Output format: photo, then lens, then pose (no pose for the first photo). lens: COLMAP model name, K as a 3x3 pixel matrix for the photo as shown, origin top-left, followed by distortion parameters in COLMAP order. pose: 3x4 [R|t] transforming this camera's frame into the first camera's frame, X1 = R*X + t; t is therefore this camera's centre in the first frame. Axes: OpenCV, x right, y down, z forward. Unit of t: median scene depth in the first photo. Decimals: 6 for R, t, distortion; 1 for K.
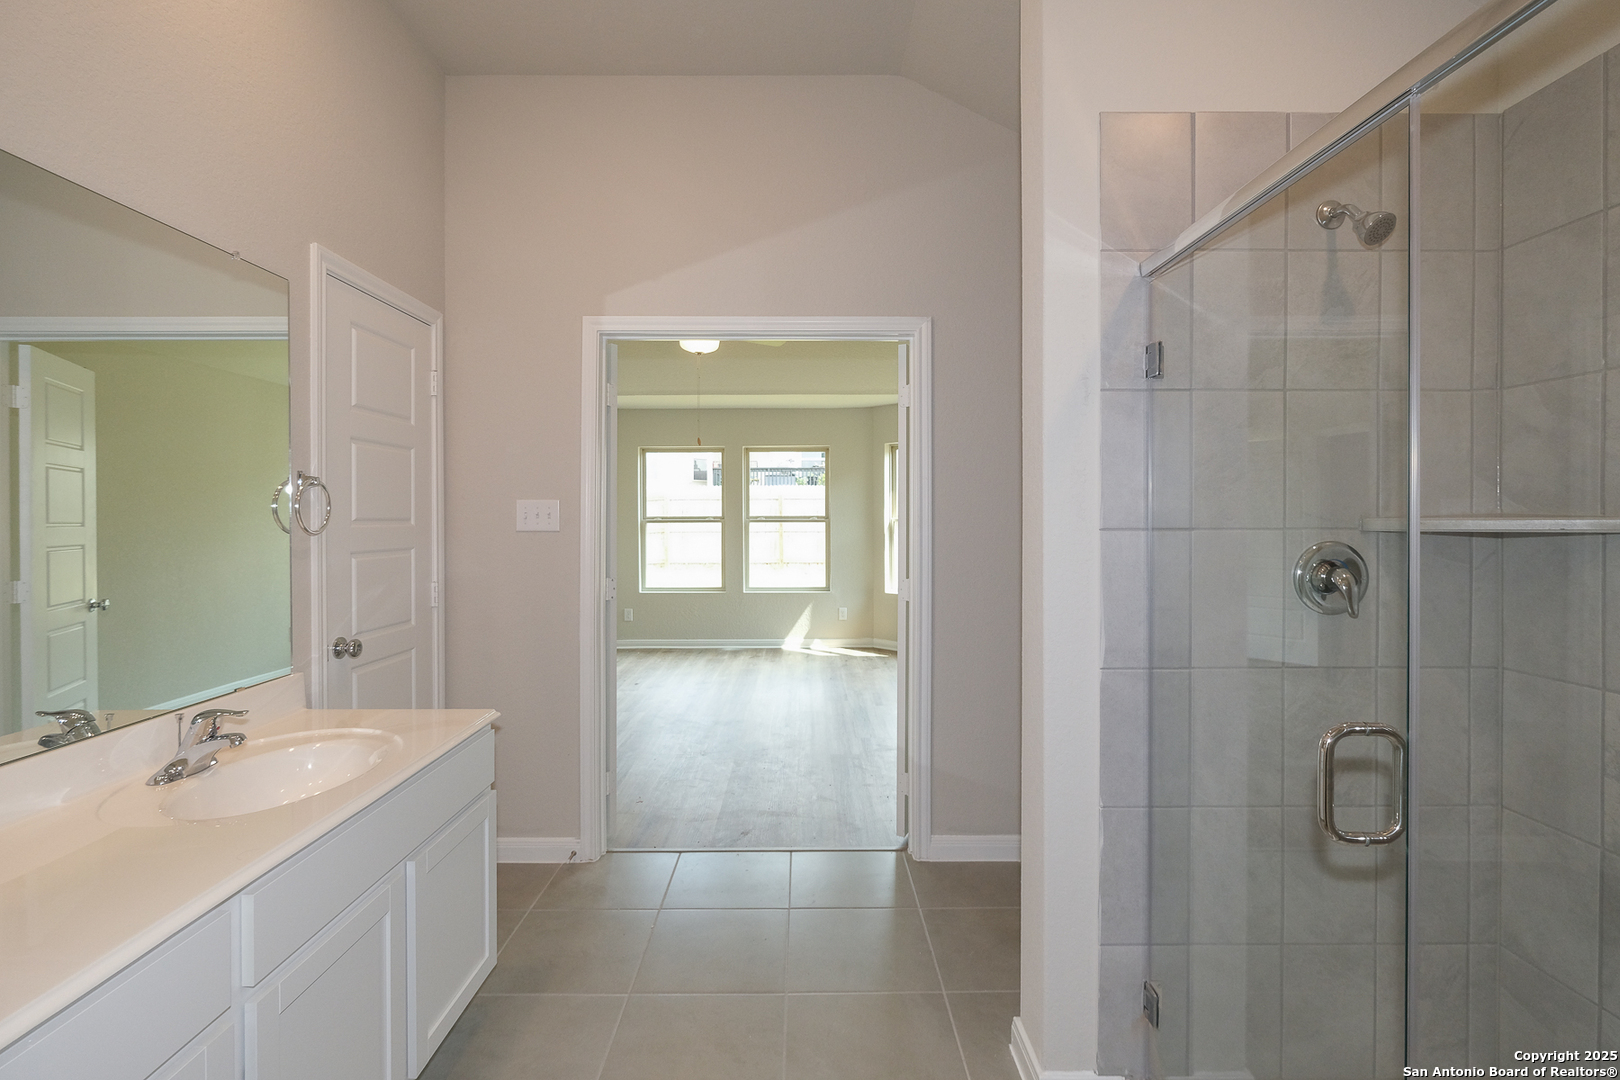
lens RADIAL K [[725.3, 0, 797.0], [0, 725.3, 523.5], [0, 0, 1]] dist [0.003853, -0.002786]
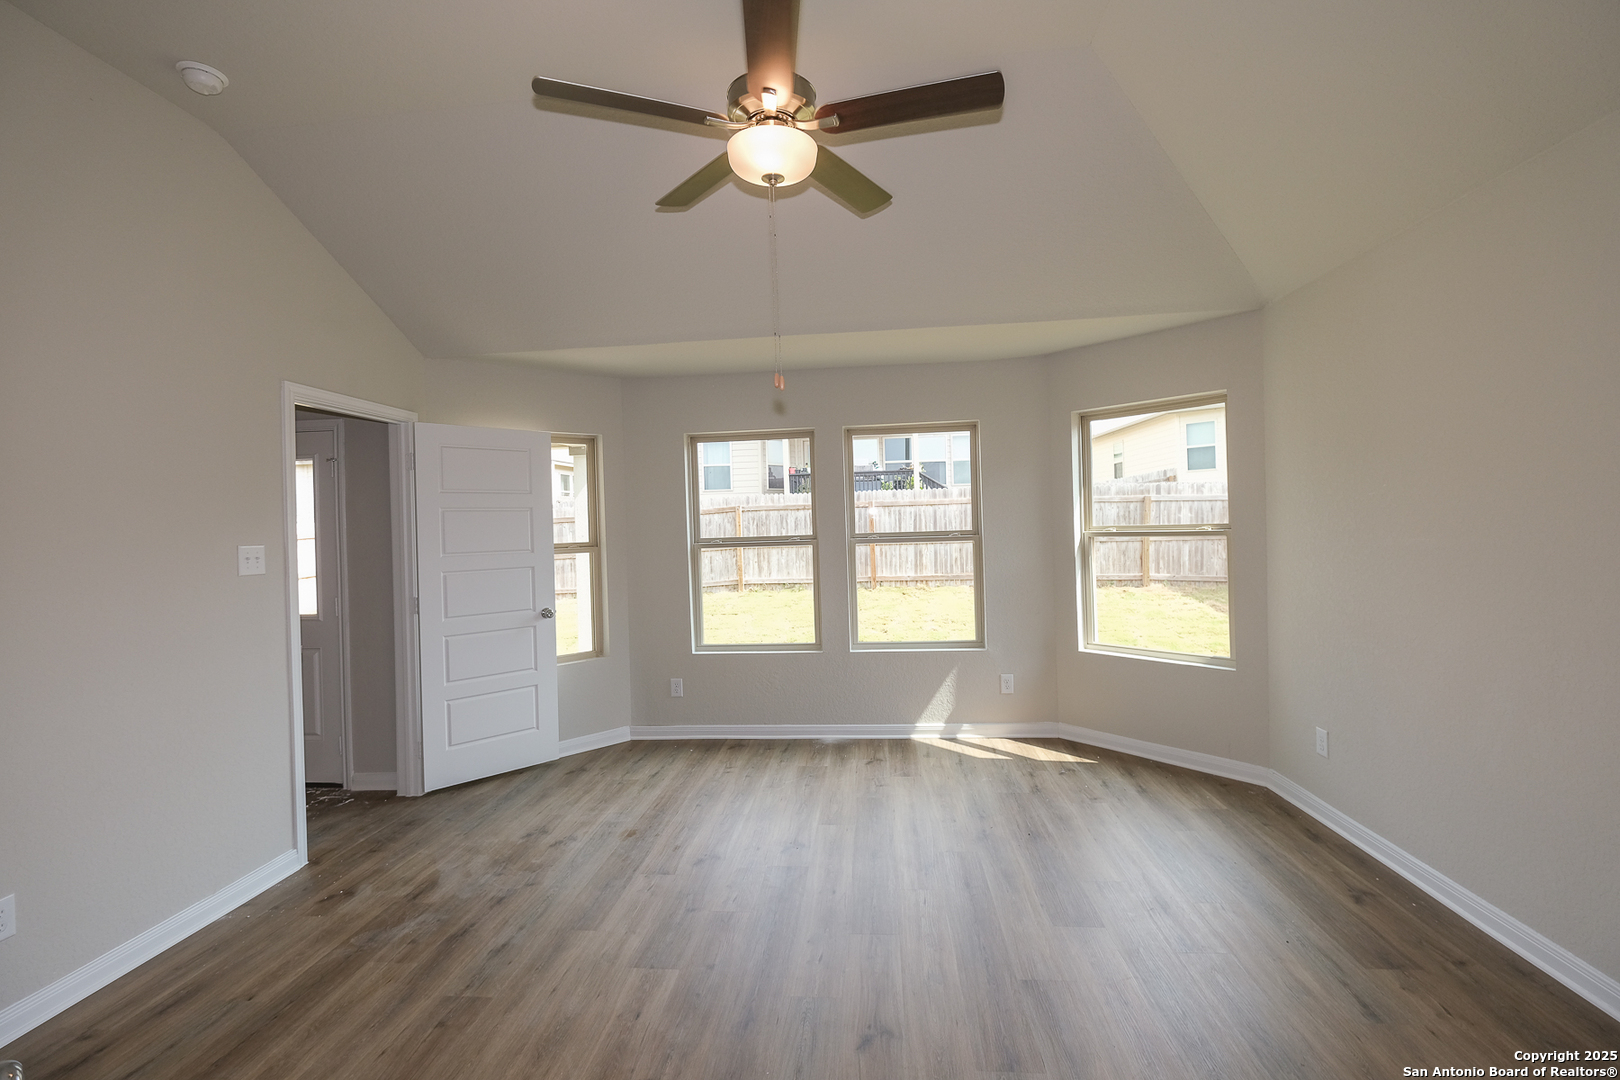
lens RADIAL K [[725.3, 0, 784.1], [0, 725.3, 528.2], [0, 0, 1]] dist [0.003853, -0.002786]
pose [[0.992312, -0.026301, -0.120934, -0.050325], [0.025686, 0.999648, -0.006639, -0.012816], [0.121066, 0.003482, 0.992638, 0.347344]]
